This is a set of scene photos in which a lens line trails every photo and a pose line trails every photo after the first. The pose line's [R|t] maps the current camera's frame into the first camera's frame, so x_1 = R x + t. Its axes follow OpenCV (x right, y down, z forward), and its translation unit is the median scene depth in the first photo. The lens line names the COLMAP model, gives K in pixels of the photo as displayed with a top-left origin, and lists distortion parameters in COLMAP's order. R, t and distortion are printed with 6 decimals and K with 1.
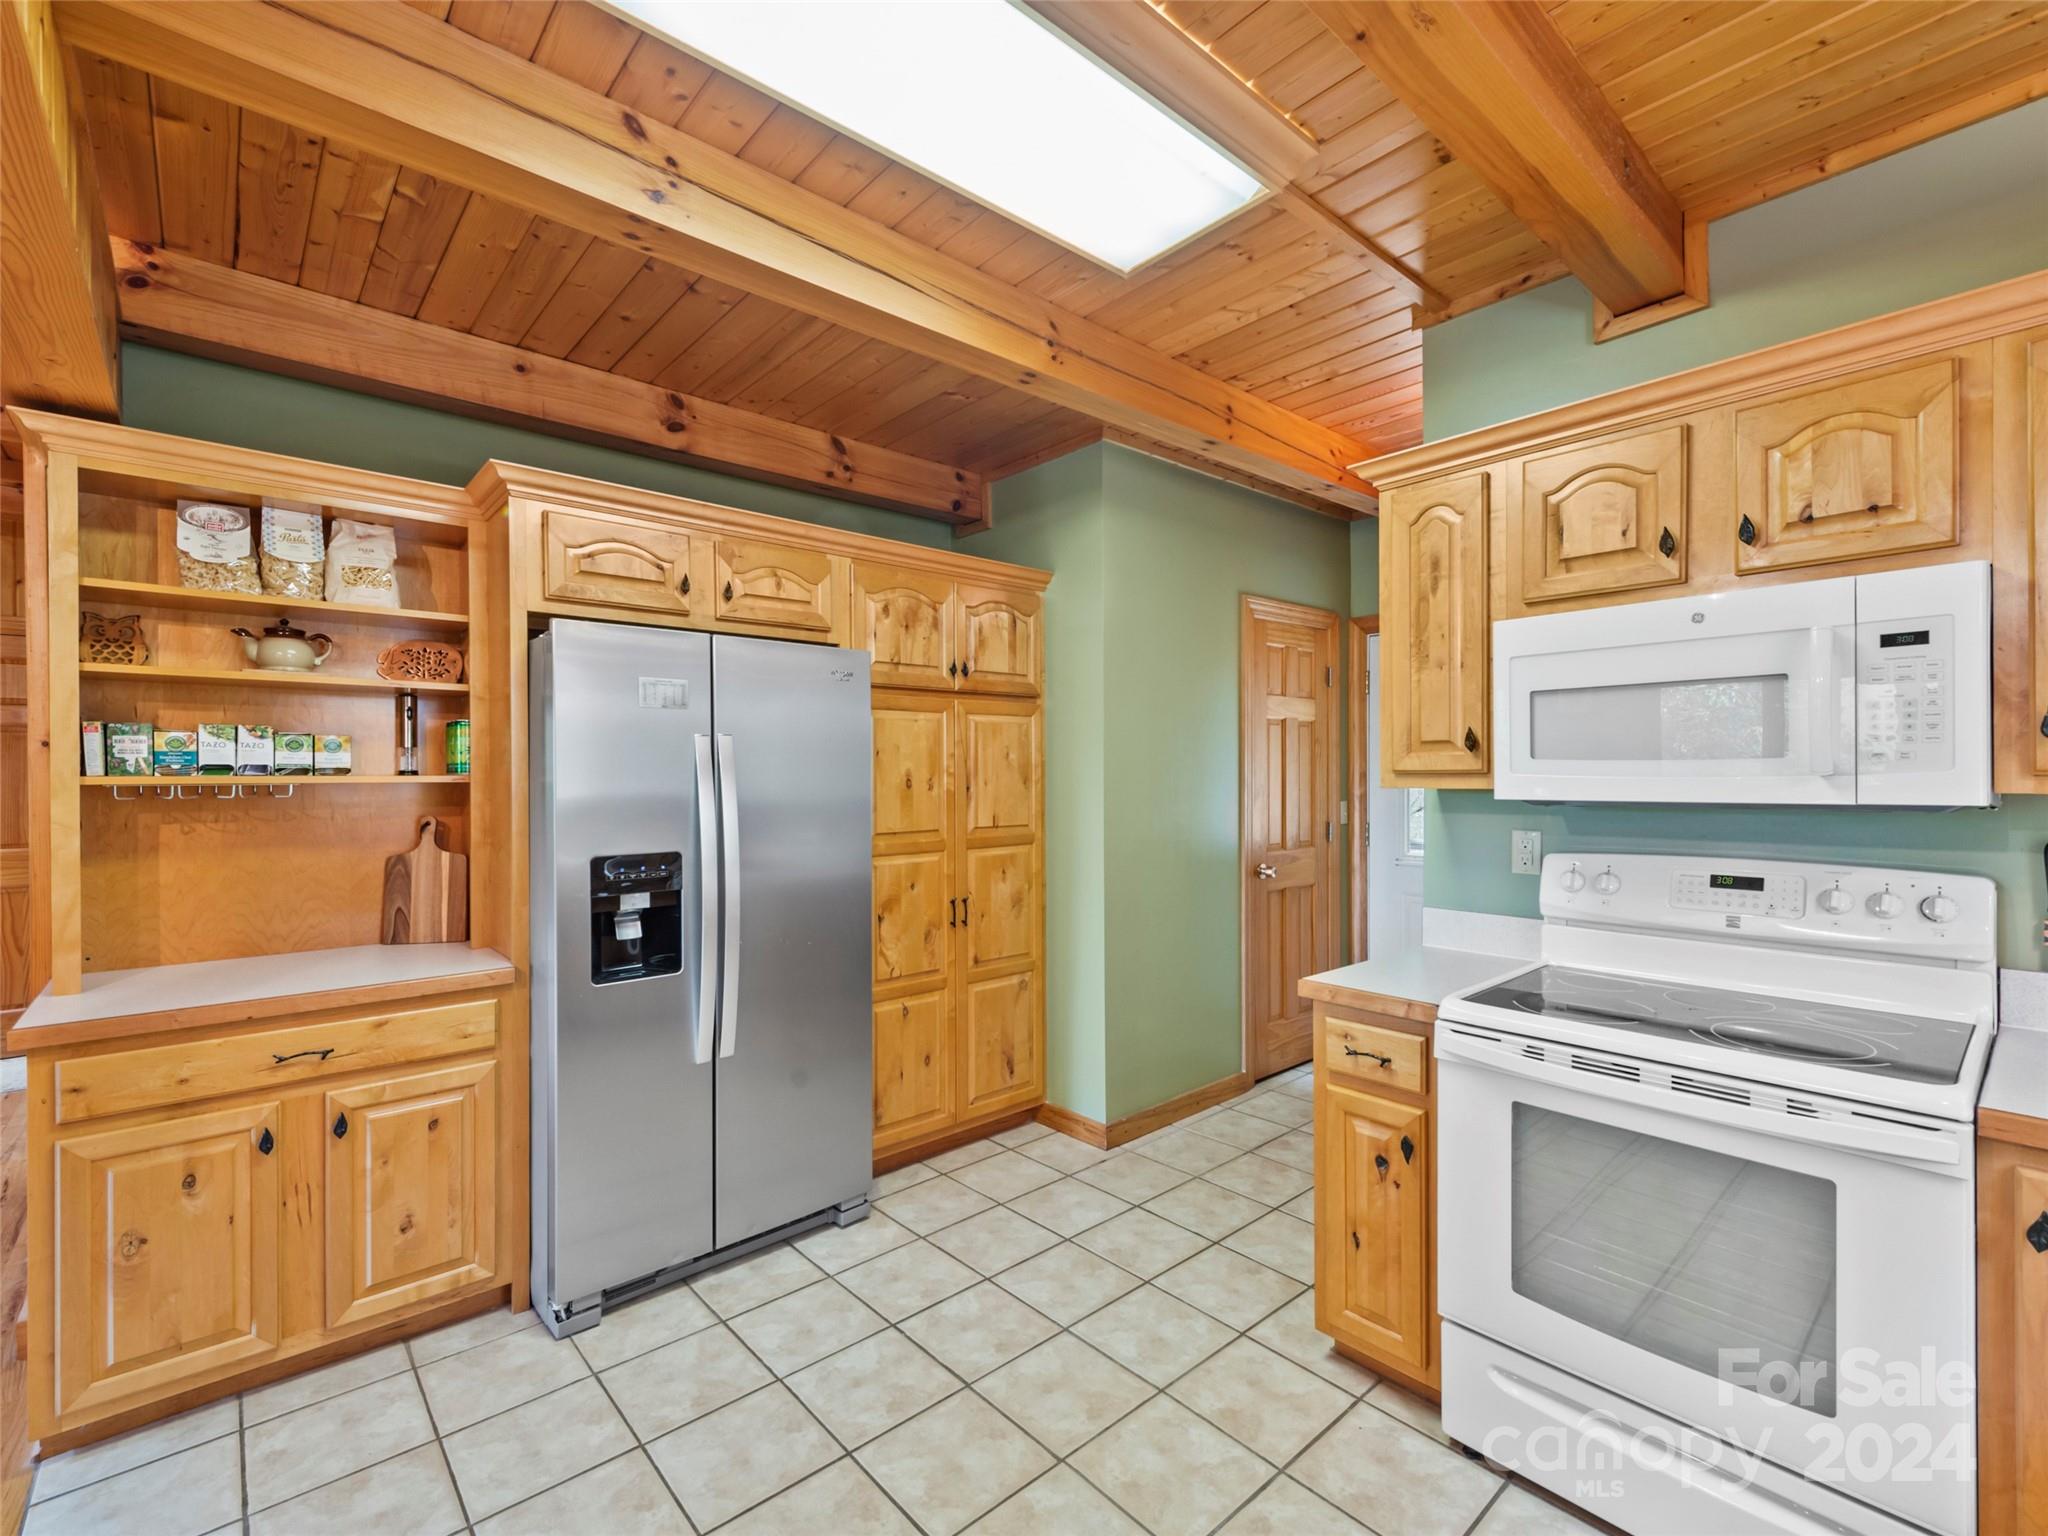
lens RADIAL K [[911.2, 0, 1022.9], [0, 911.2, 774.4], [0, 0, 1]] dist [0.001630, 0.000025]
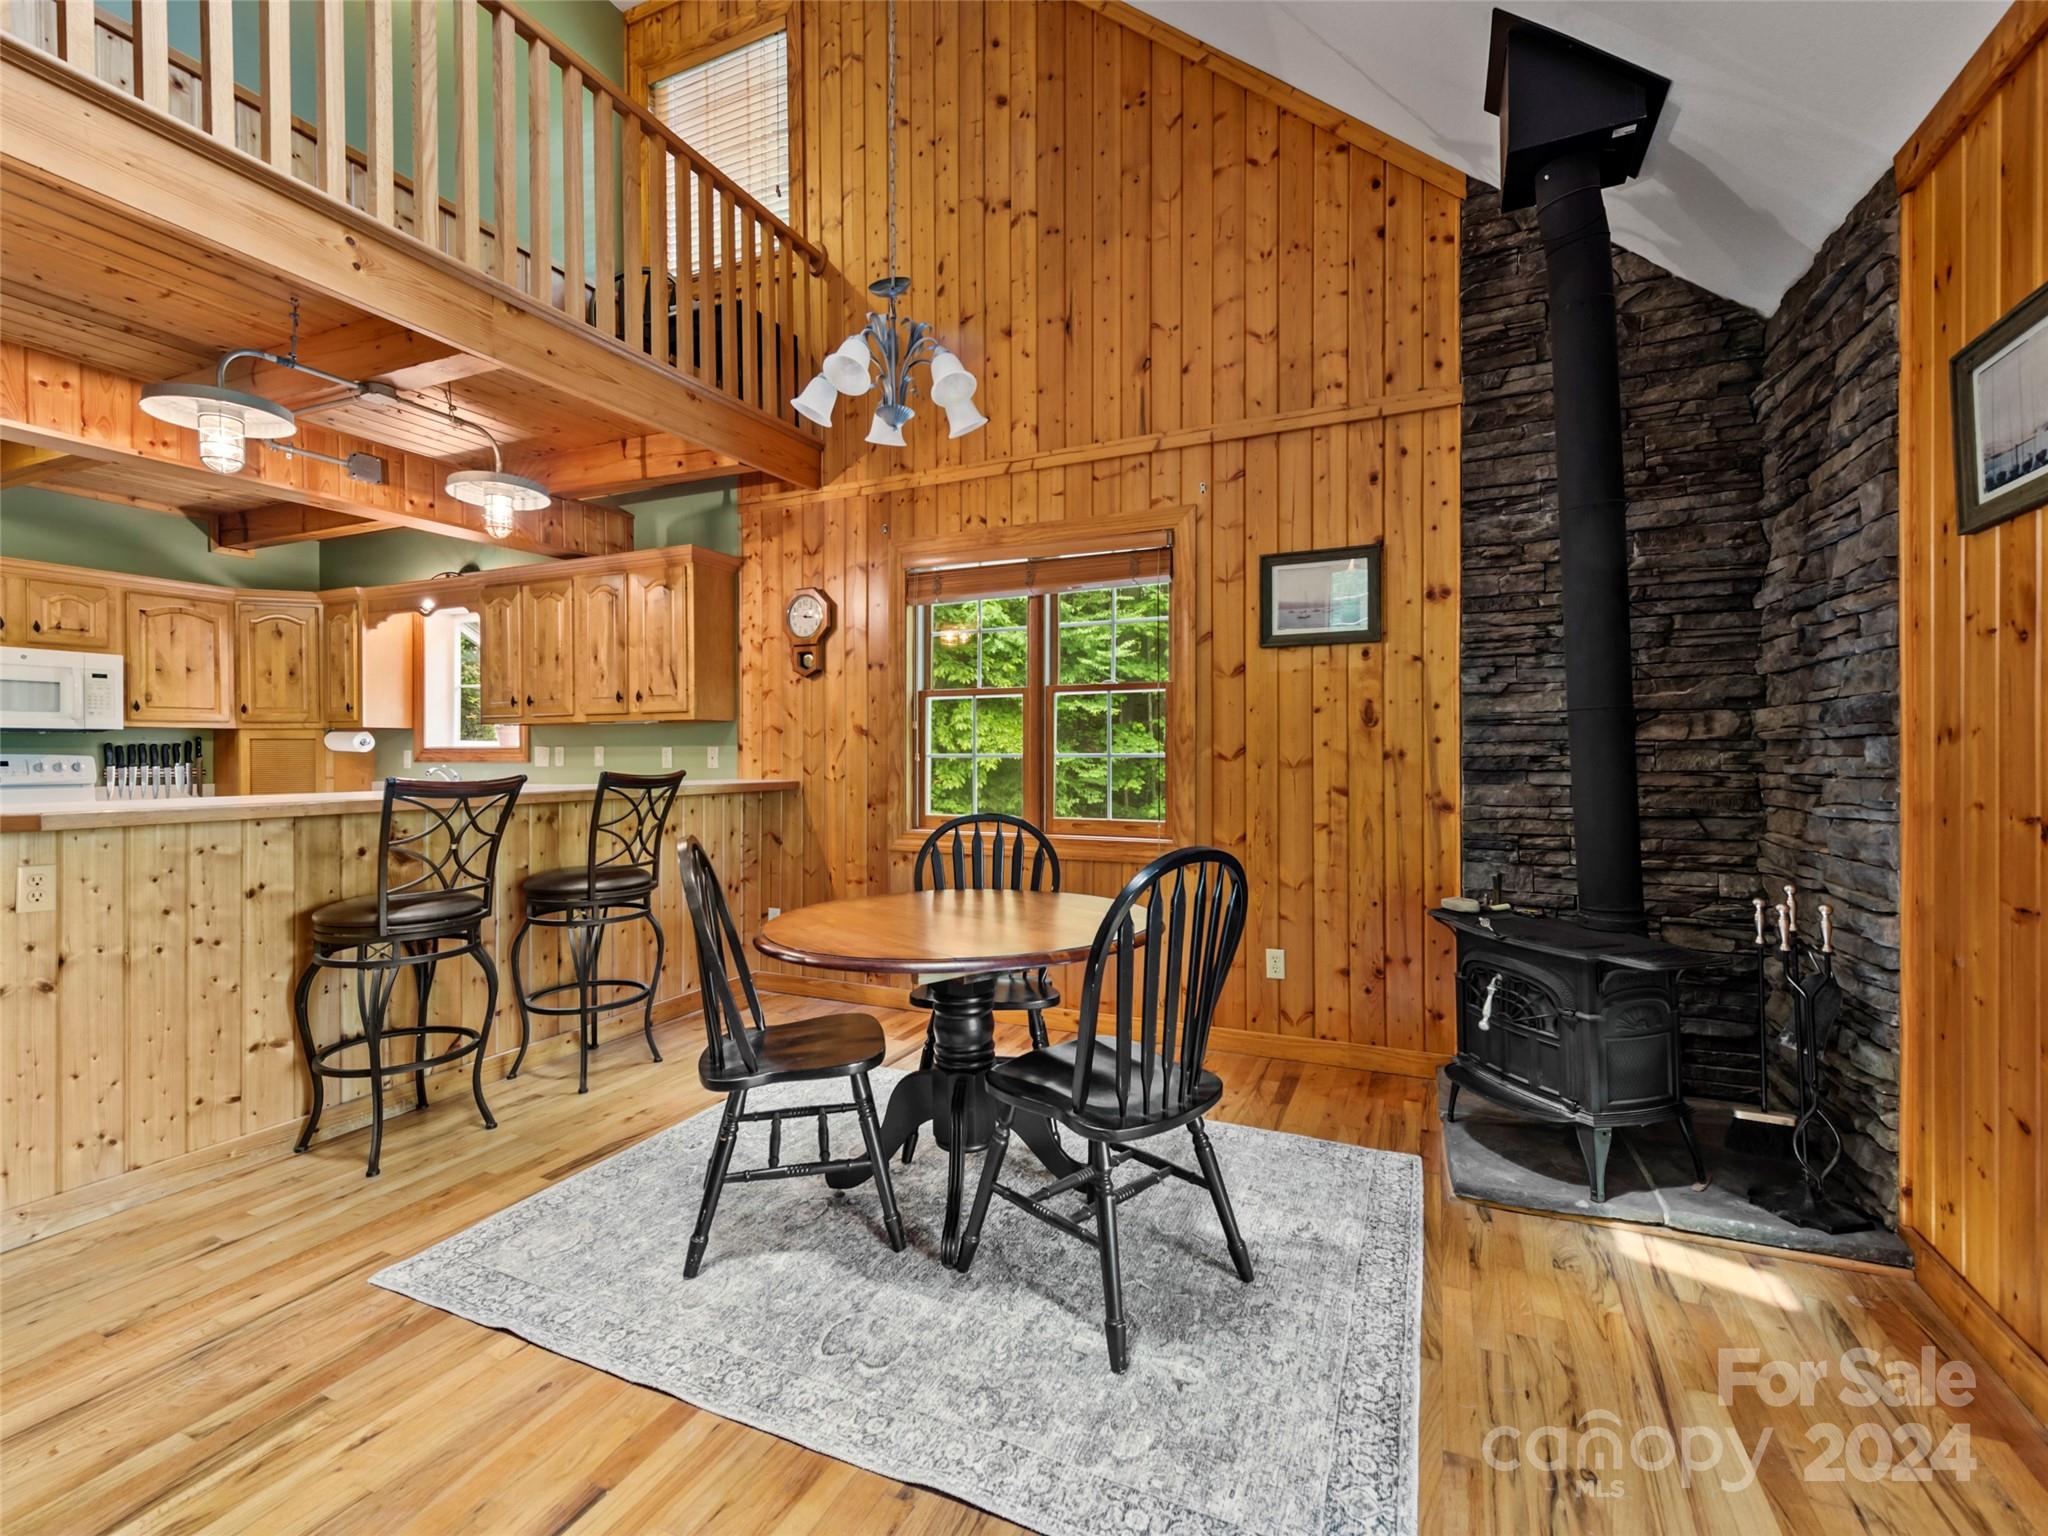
lens RADIAL K [[903.7, 0, 1019.1], [0, 903.7, 756.2], [0, 0, 1]] dist [0.017864, -0.006610]
pose [[-0.402999, 0.004721, 0.915188, -2.578380], [0.005131, 0.999983, -0.002899, 0.124132], [-0.915186, 0.003527, -0.403016, -0.506191]]
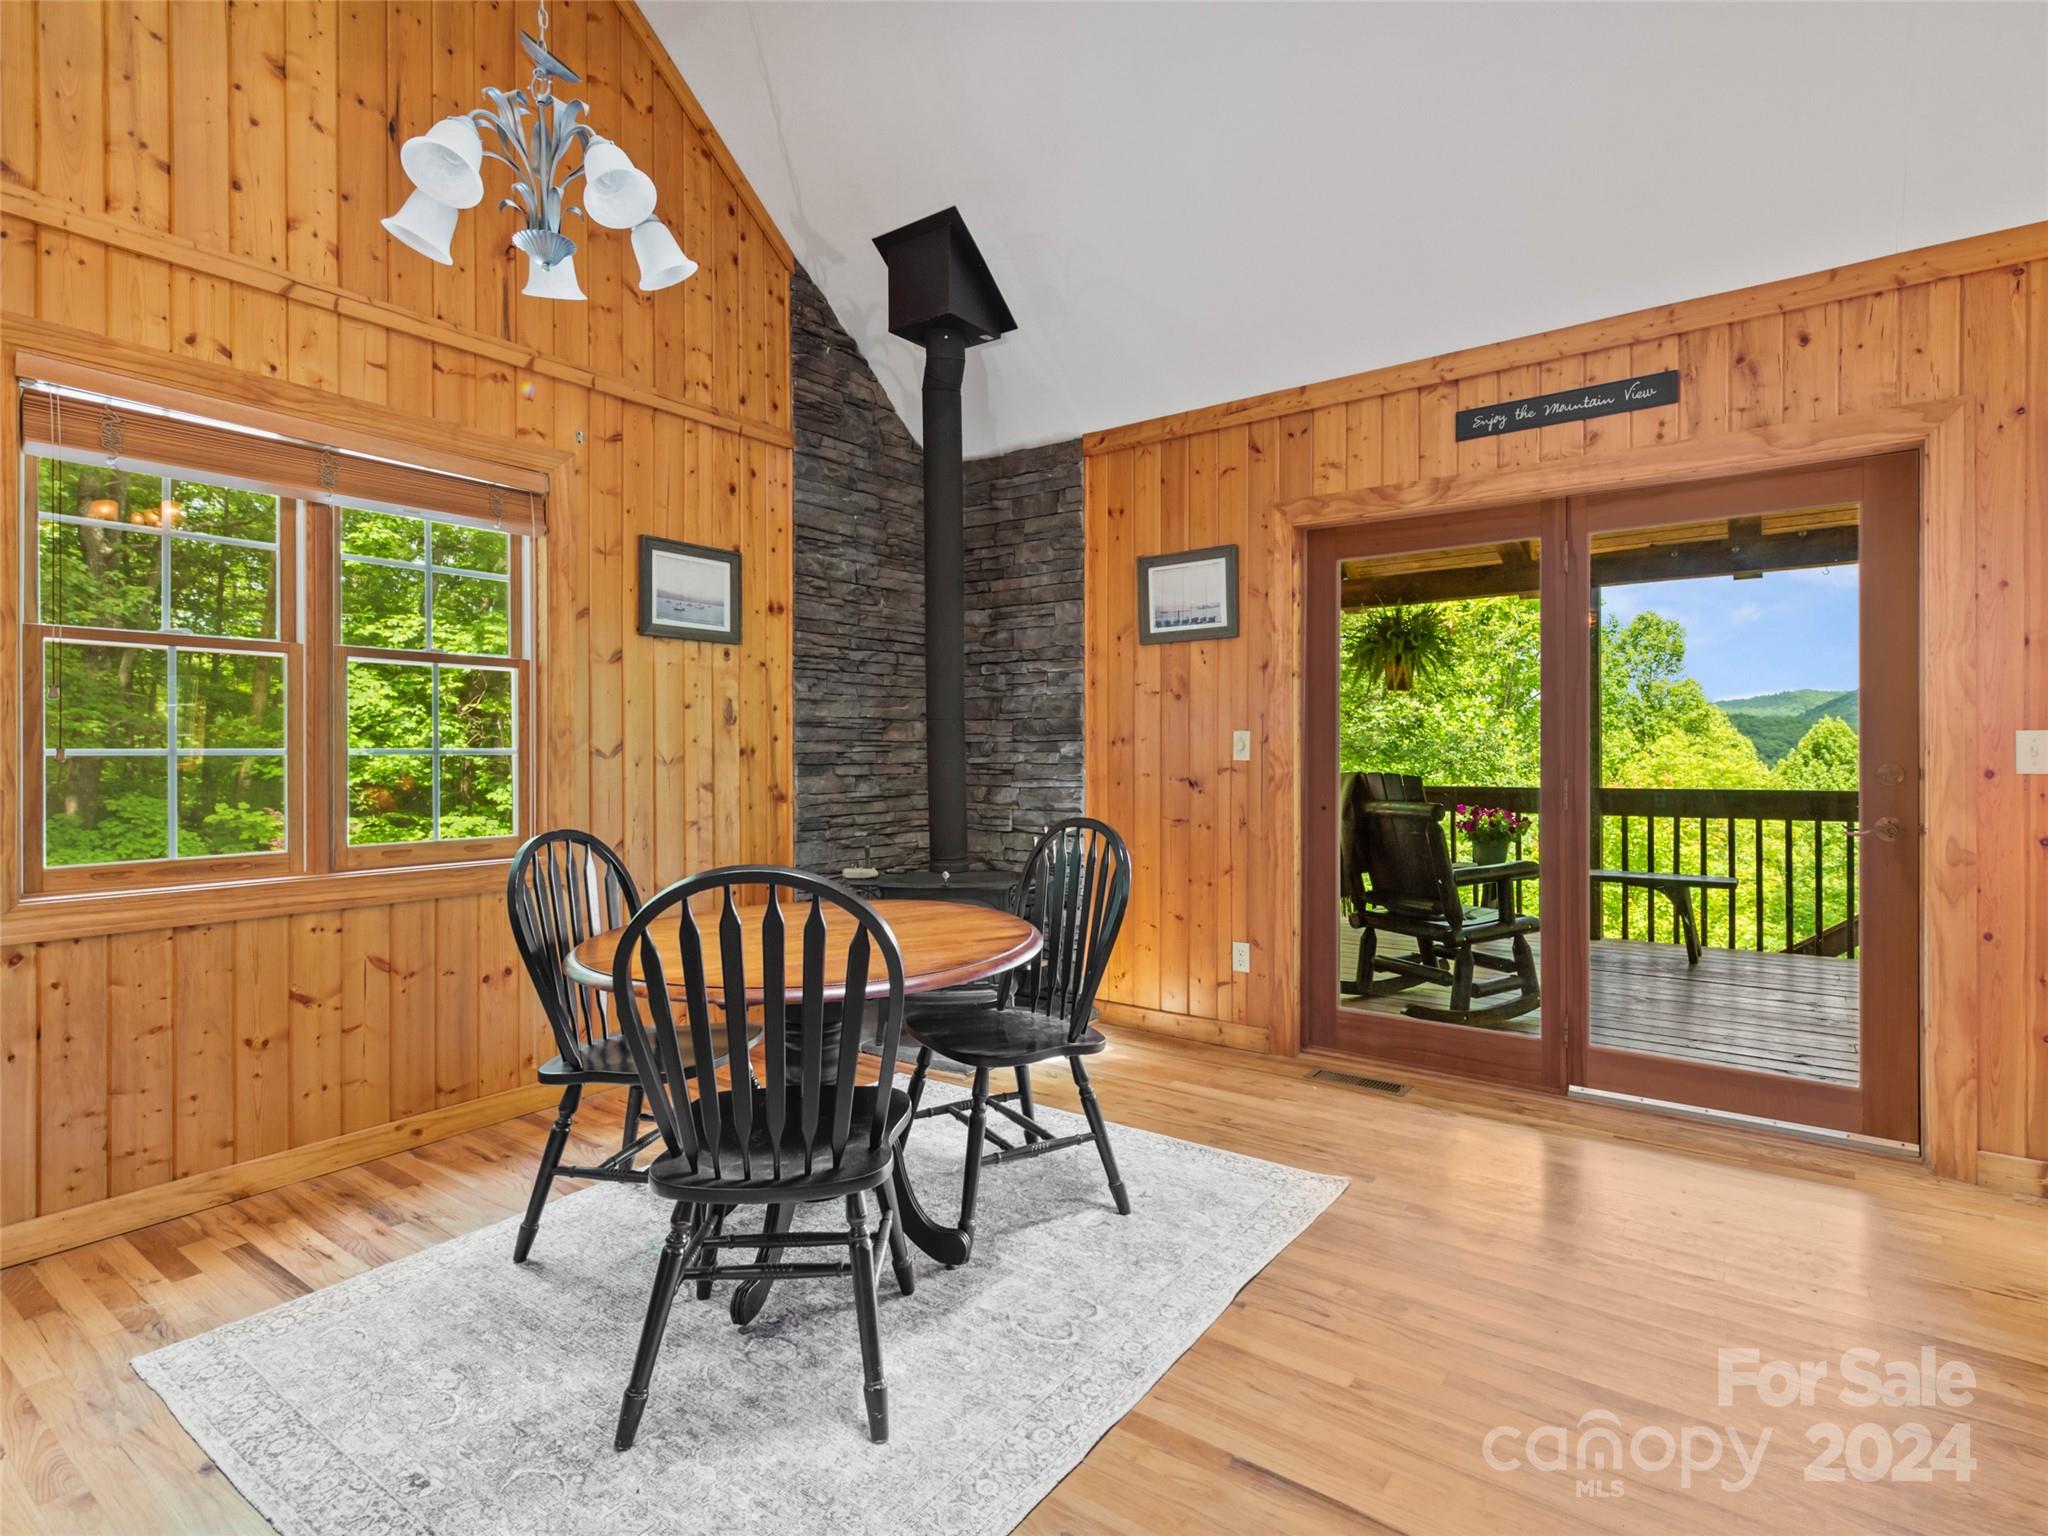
lens RADIAL K [[1036.4, 0, 1014.6], [0, 1036.4, 750.3], [0, 0, 1]] dist [0.019616, -0.007812]
pose [[-0.978268, 0.006880, -0.207232, -1.357654], [0.006928, 0.999976, 0.000490, 0.120348], [0.207230, -0.000956, -0.978292, 0.356586]]
